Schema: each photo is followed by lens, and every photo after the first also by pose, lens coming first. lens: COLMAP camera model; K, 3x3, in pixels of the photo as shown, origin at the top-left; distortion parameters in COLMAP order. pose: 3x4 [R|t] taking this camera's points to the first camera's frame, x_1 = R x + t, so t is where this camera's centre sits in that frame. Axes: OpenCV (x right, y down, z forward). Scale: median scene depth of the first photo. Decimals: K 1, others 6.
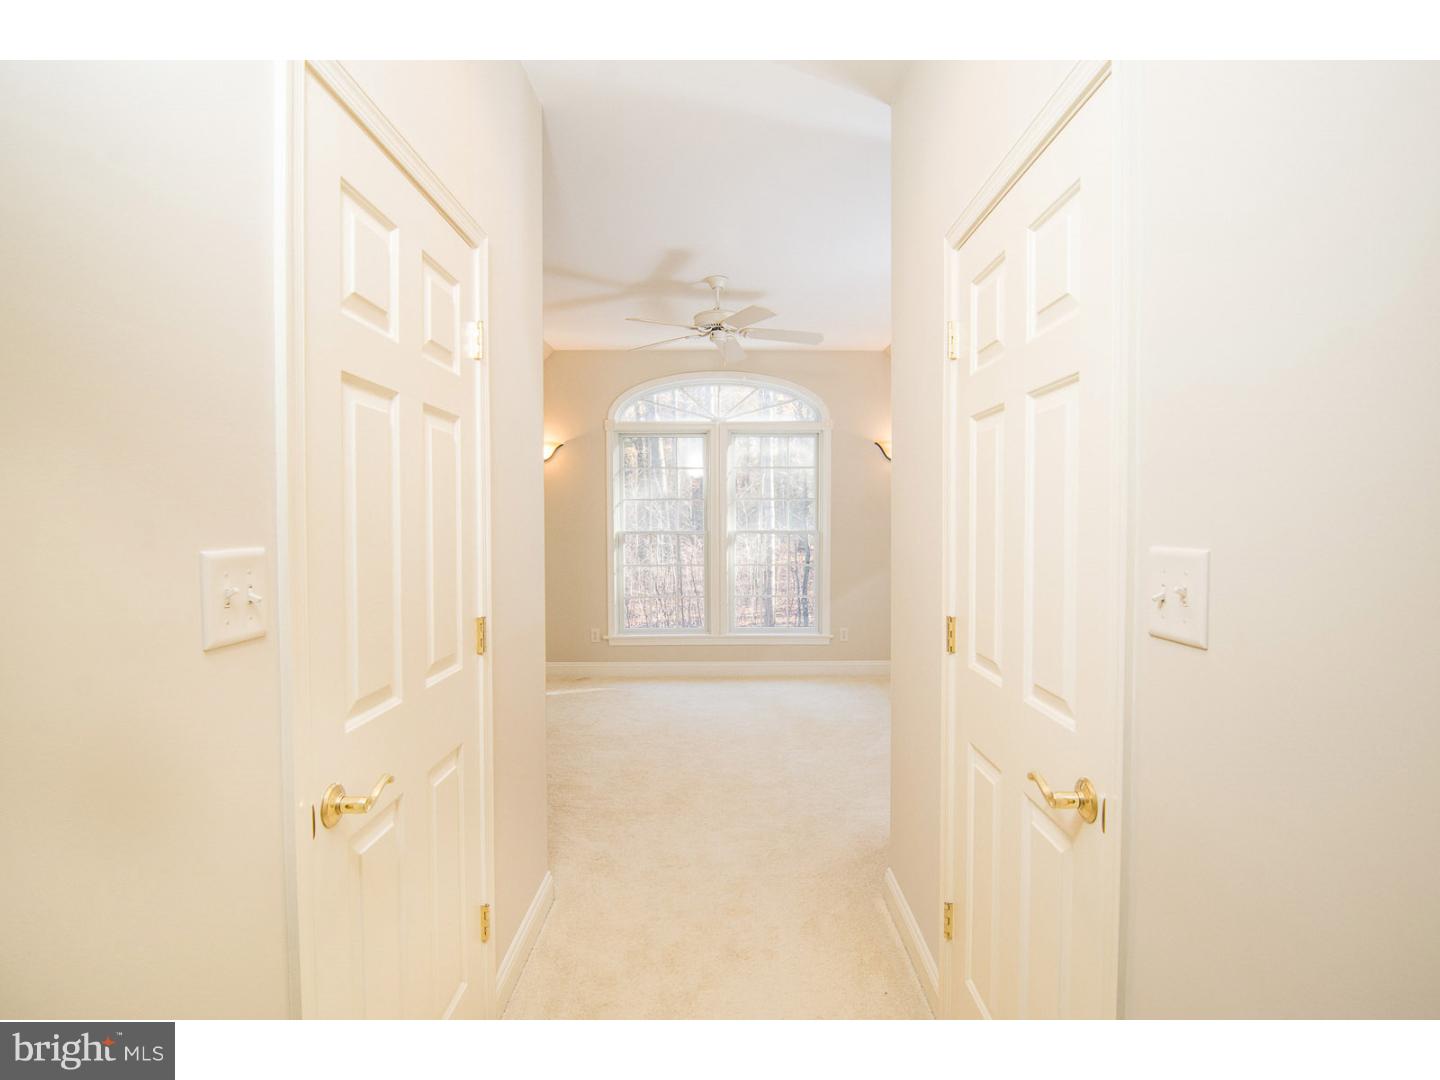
lens RADIAL K [[698.9, 0, 732.8], [0, 698.9, 531.7], [0, 0, 1]] dist [0.010463, -0.007202]
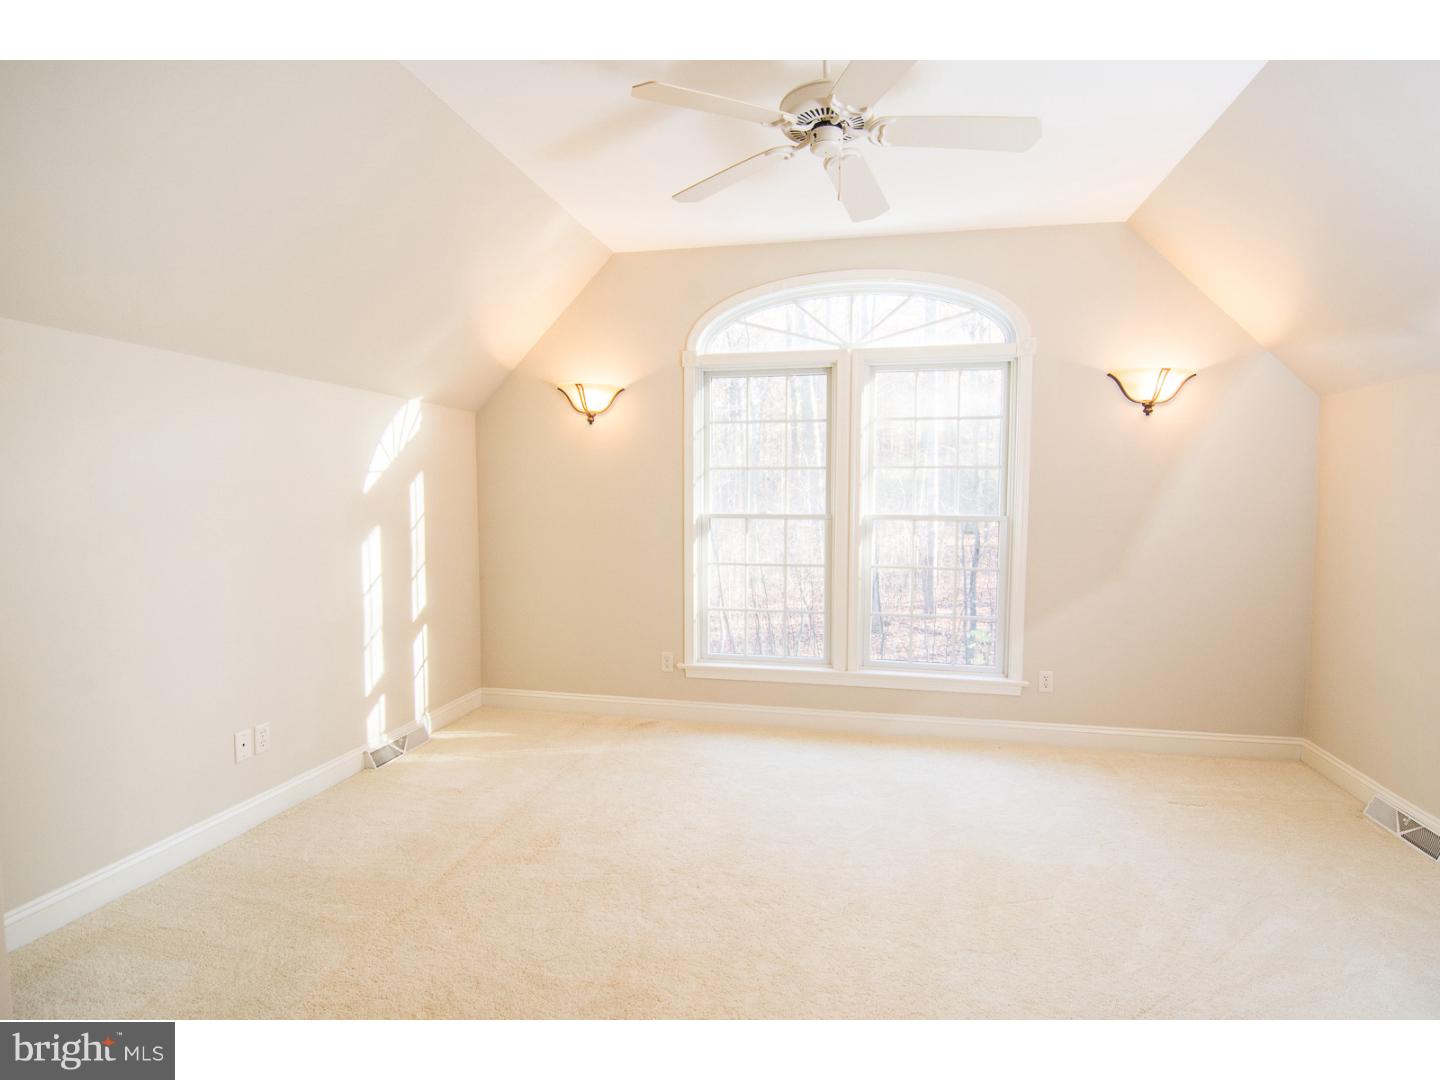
lens RADIAL K [[698.9, 0, 741.6], [0, 698.9, 536.6], [0, 0, 1]] dist [0.010463, -0.007202]
pose [[0.976959, 0.018175, -0.212653, 0.022905], [-0.010241, 0.999212, 0.038350, -0.004921], [0.213182, -0.035288, 0.976375, 0.330588]]
